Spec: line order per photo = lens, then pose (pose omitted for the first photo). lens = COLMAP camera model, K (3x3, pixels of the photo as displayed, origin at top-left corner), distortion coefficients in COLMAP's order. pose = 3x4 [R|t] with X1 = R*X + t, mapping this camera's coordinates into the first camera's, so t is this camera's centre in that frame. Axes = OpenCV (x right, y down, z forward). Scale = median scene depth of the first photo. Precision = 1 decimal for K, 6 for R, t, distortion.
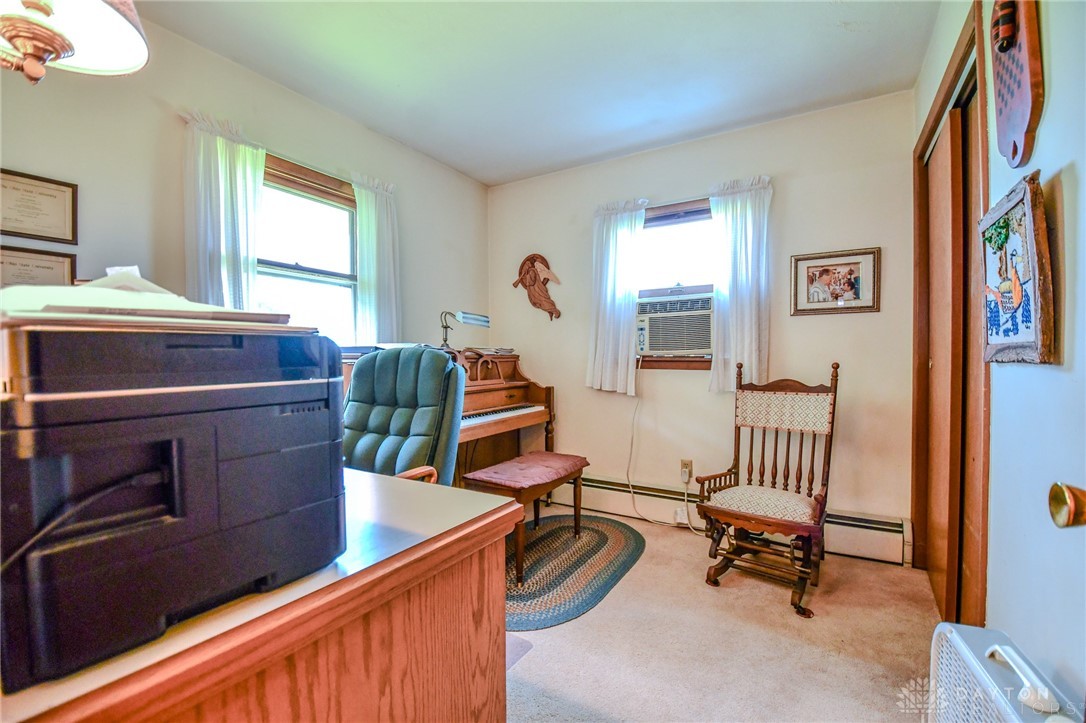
lens RADIAL K [[479.7, 0, 538.6], [0, 479.7, 365.9], [0, 0, 1]] dist [0.022427, -0.027090]
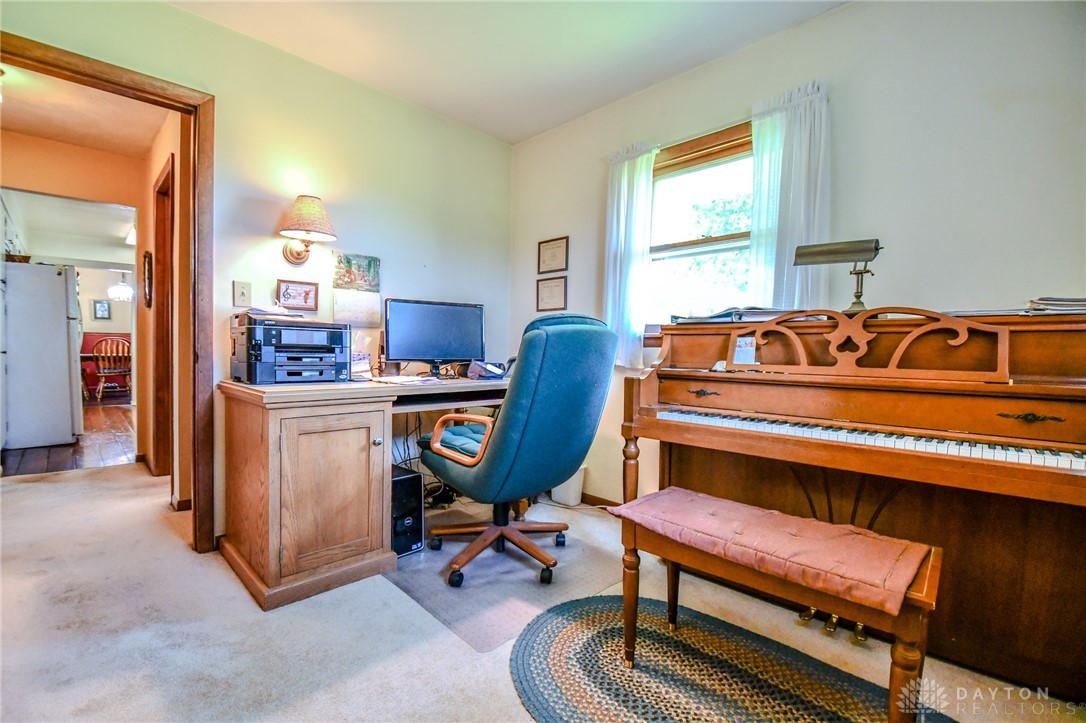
lens RADIAL K [[479.7, 0, 538.6], [0, 479.7, 365.9], [0, 0, 1]] dist [0.022427, -0.027090]
pose [[-0.245765, 0.030021, -0.968865, 0.412119], [-0.034531, 0.998615, 0.039702, 0.018884], [0.968714, 0.043213, -0.244388, 0.686785]]
